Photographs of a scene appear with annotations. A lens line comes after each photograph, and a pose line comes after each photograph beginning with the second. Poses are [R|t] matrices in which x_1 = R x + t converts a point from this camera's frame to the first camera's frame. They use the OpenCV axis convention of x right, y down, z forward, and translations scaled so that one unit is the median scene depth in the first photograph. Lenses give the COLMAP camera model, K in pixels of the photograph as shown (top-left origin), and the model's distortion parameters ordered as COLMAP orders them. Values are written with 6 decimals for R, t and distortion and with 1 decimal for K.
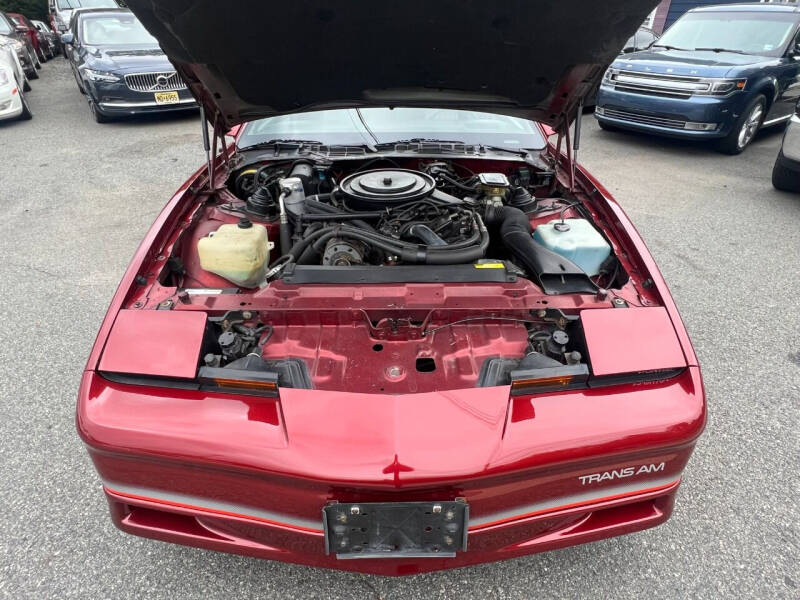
lens RADIAL K [[440.1, 0, 395.5], [0, 440.1, 307.4], [0, 0, 1]] dist [-0.000558, 0.000827]
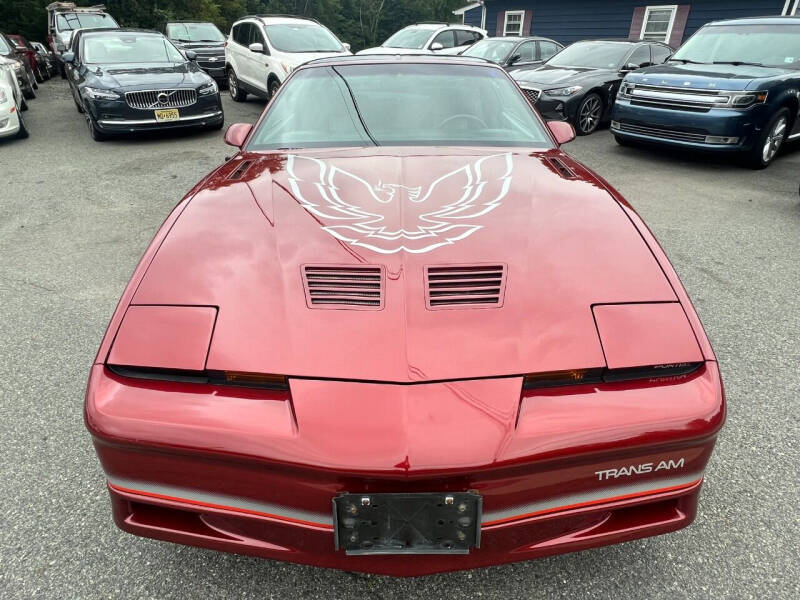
lens RADIAL K [[475.3, 0, 395.6], [0, 475.3, 306.9], [0, 0, 1]] dist [-0.002497, 0.002082]
pose [[0.999912, -0.000863, -0.013206, -0.005866], [0.000001, 0.997873, -0.065194, 0.054514], [0.013235, 0.065188, 0.997785, -0.045979]]
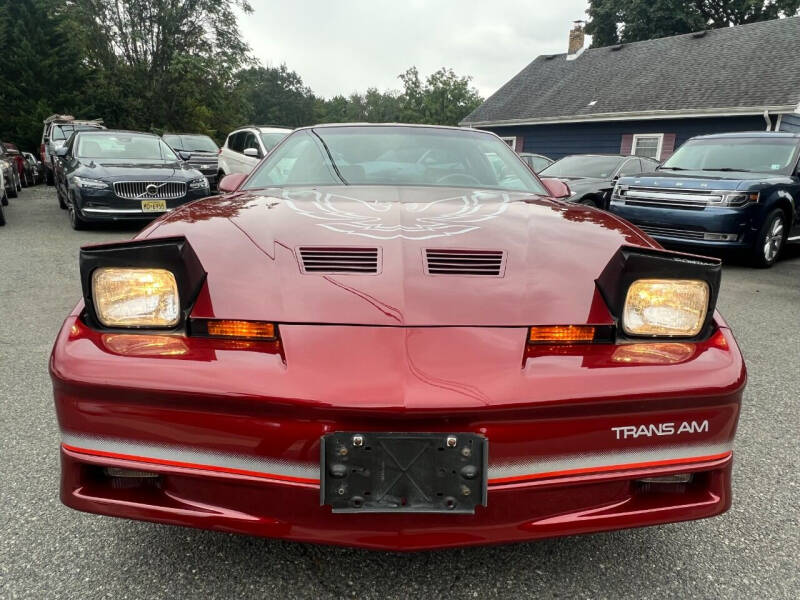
lens RADIAL K [[526.7, 0, 394.2], [0, 526.7, 312.7], [0, 0, 1]] dist [-0.003428, 0.002825]
pose [[0.999821, 0.018471, 0.004091, -0.015764], [-0.016331, 0.951806, -0.306264, 0.298464], [-0.009551, 0.306143, 0.951938, -0.040396]]
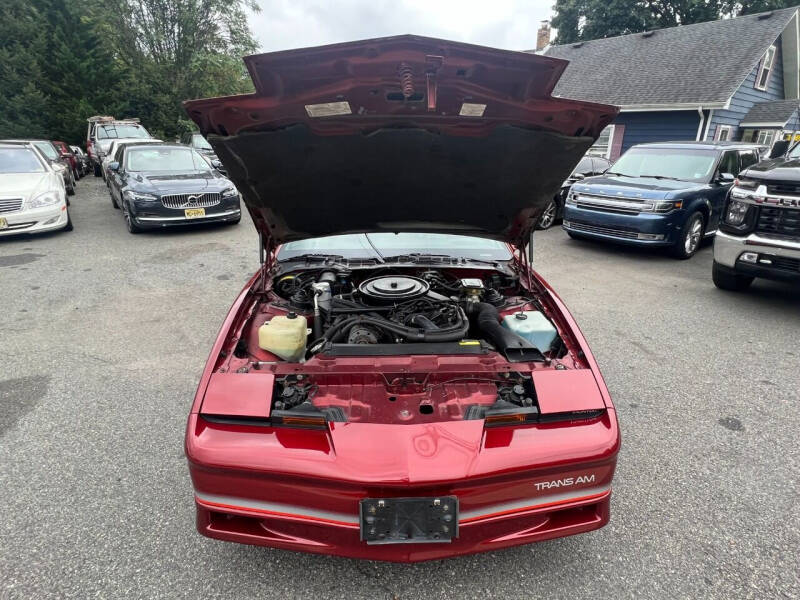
lens RADIAL K [[440.1, 0, 395.5], [0, 440.1, 307.4], [0, 0, 1]] dist [-0.000558, 0.000827]
pose [[0.999883, -0.003782, 0.014819, -0.035406], [0.006908, 0.976158, -0.216952, 0.078014], [-0.013645, 0.217029, 0.976070, -0.318885]]
